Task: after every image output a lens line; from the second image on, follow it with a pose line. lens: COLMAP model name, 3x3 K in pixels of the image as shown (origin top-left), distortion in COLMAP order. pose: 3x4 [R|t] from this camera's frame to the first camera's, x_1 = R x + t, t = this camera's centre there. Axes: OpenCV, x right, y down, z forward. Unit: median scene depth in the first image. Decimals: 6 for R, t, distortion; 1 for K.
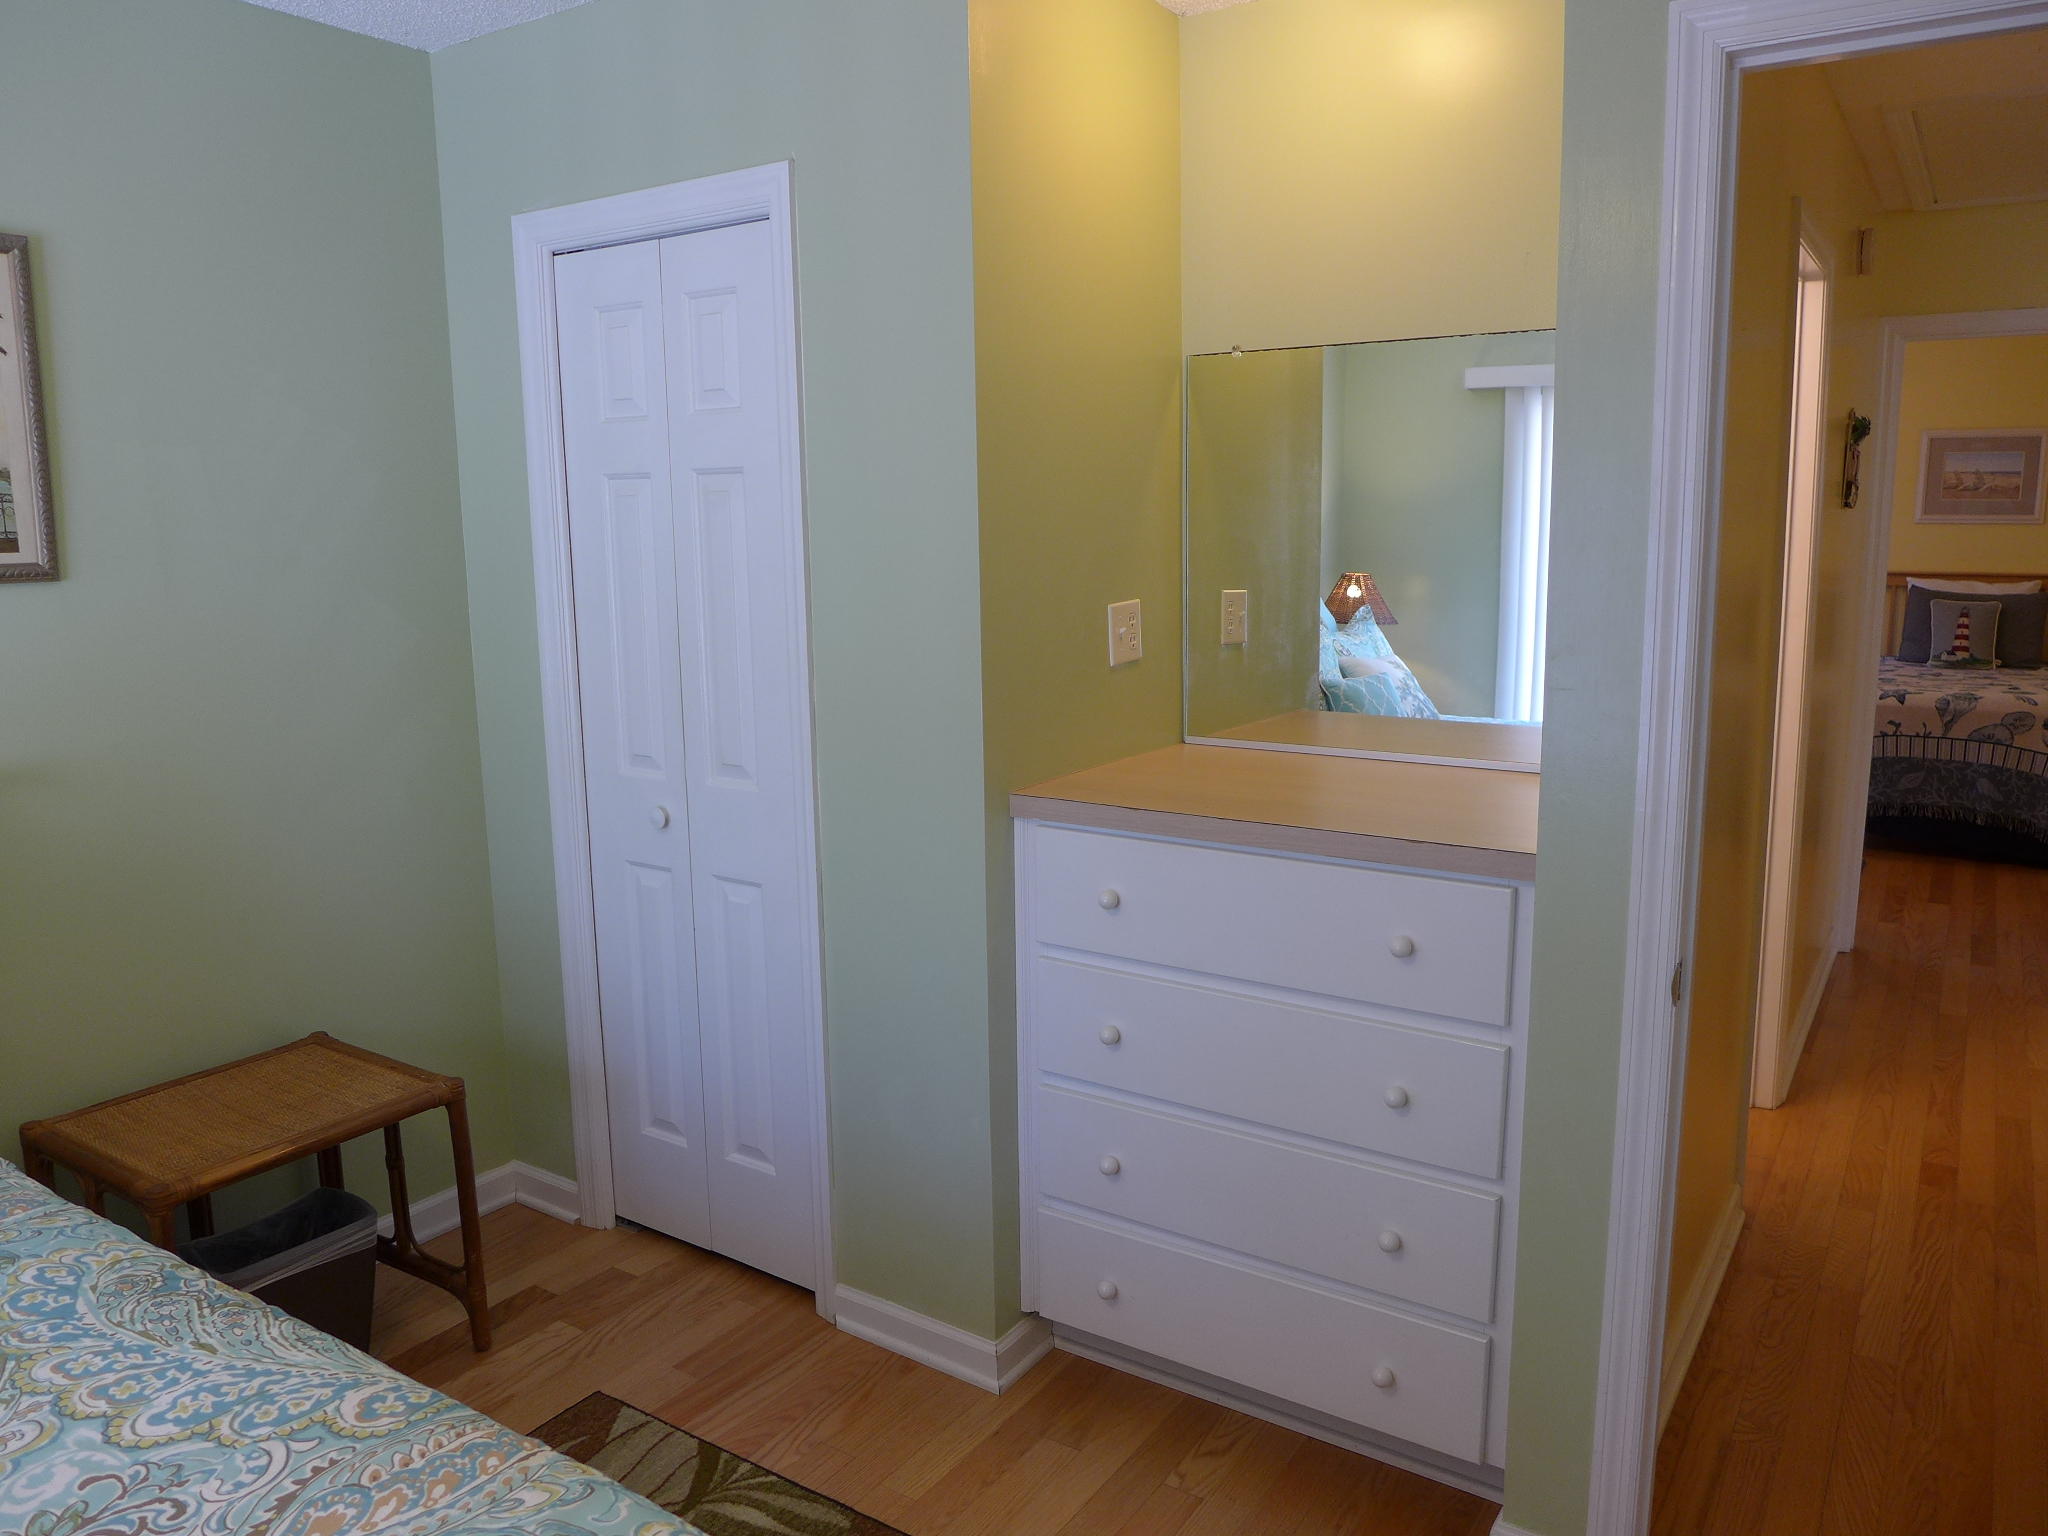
lens RADIAL K [[1472.9, 0, 1016.0], [0, 1472.9, 771.2], [0, 0, 1]] dist [-0.049326, 0.009305]
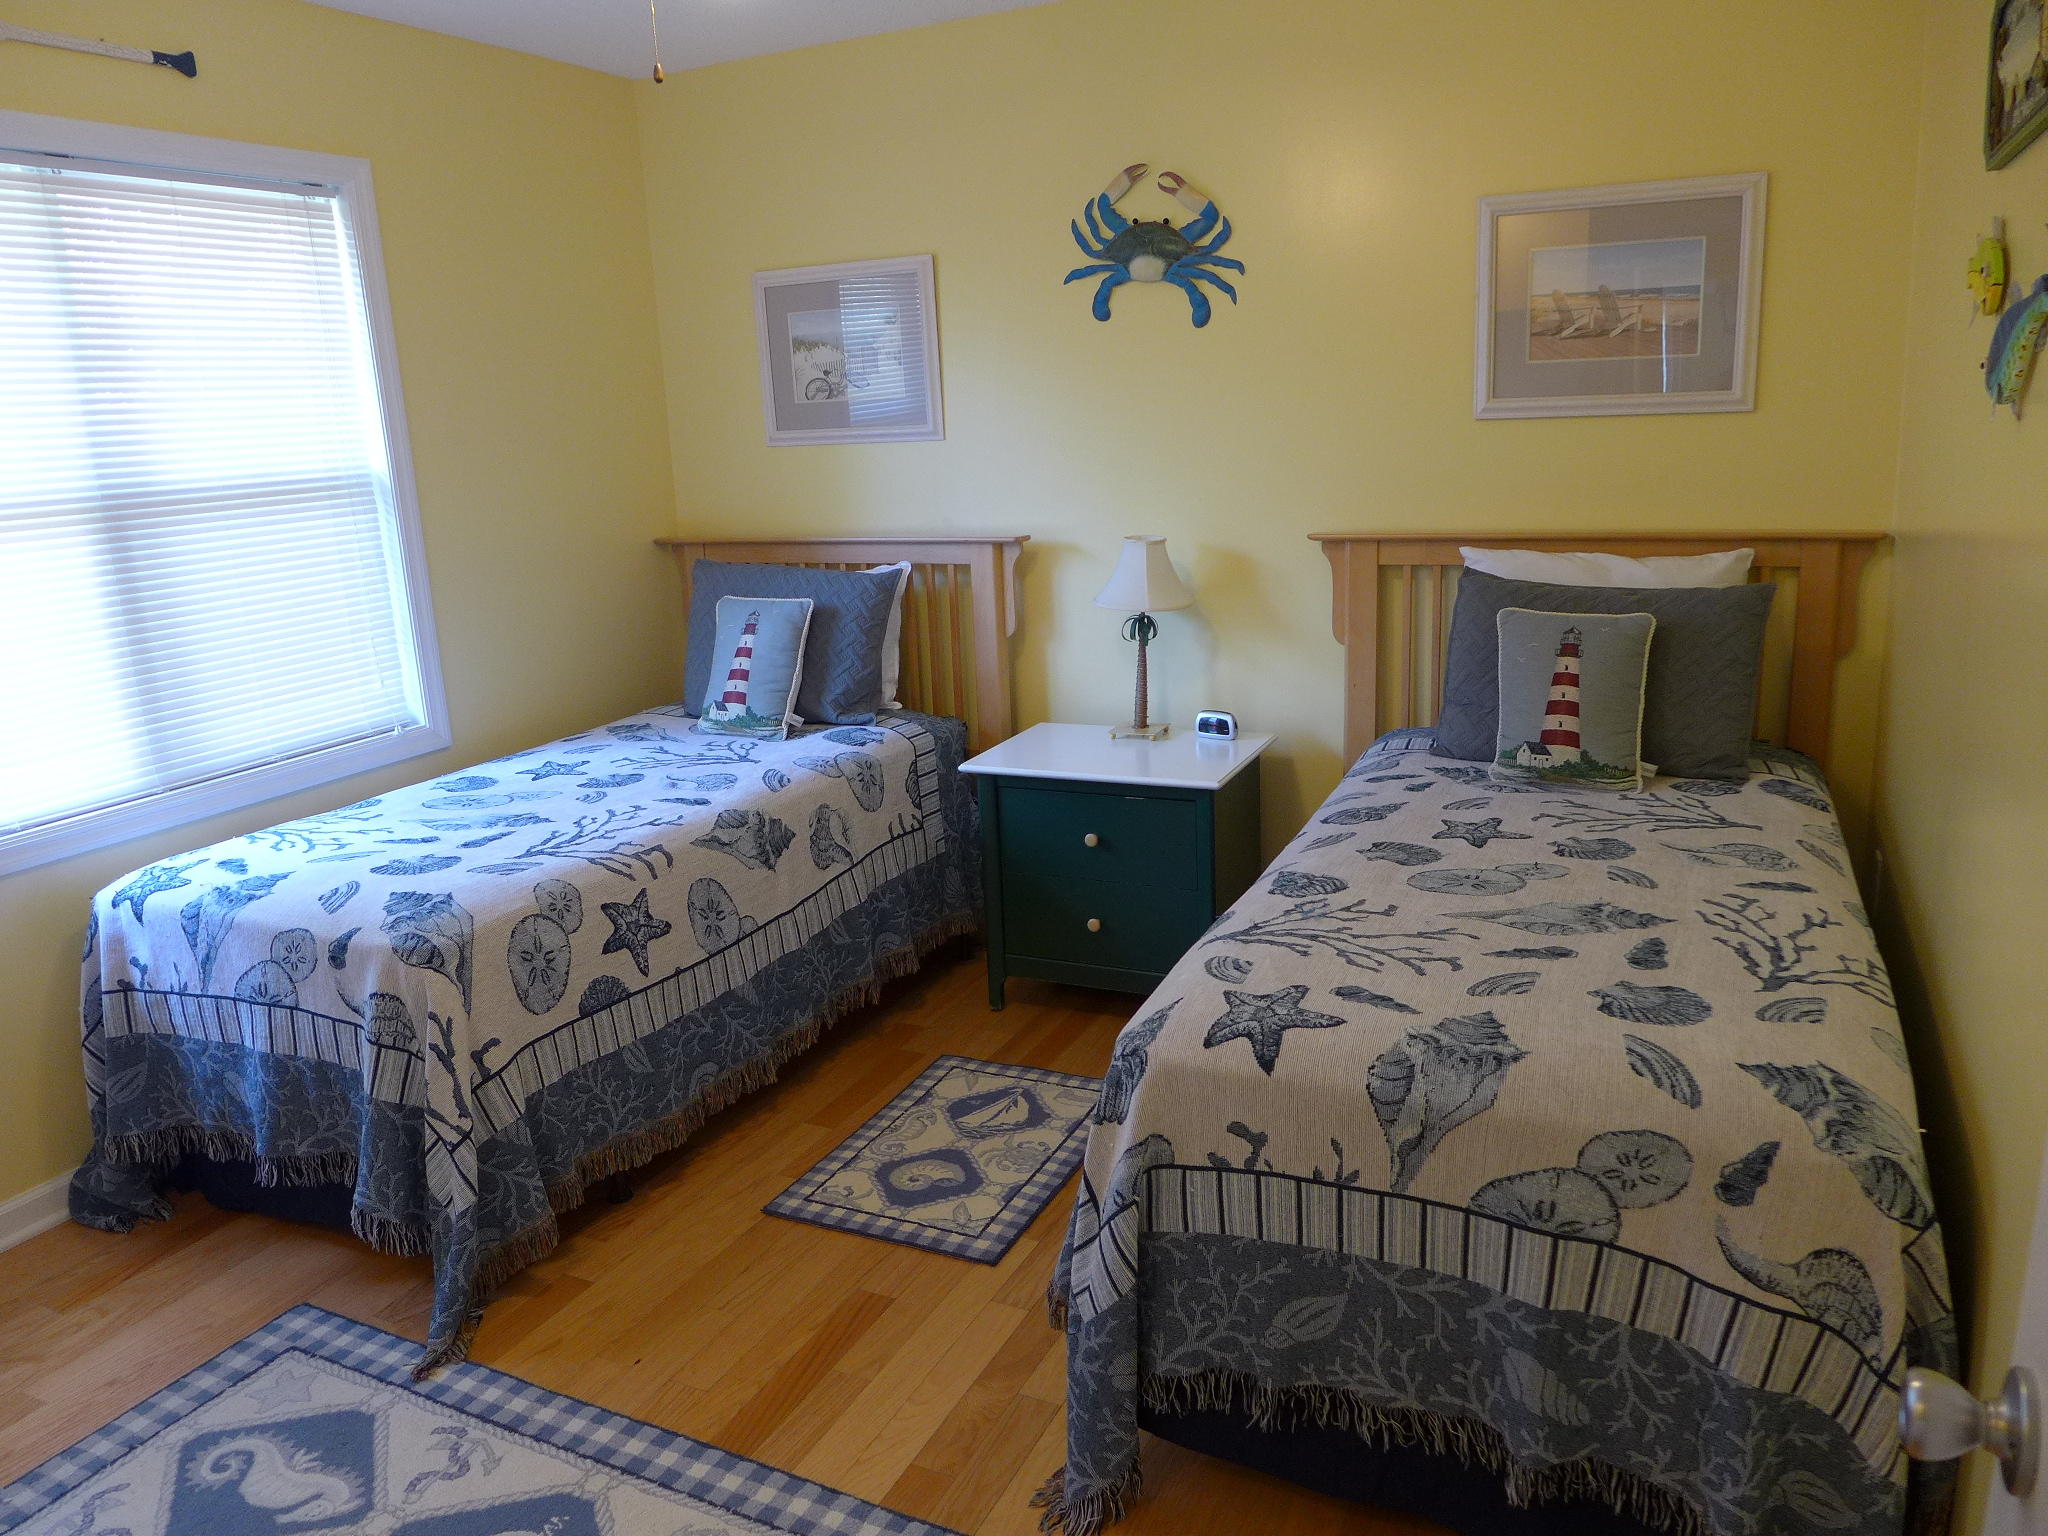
lens RADIAL K [[1472.9, 0, 1016.0], [0, 1472.9, 771.2], [0, 0, 1]] dist [-0.049326, 0.009305]
pose [[0.991042, -0.061019, 0.118796, 0.533085], [0.053198, 0.996270, 0.067936, -0.129477], [-0.122498, -0.061008, 0.990592, 0.720906]]
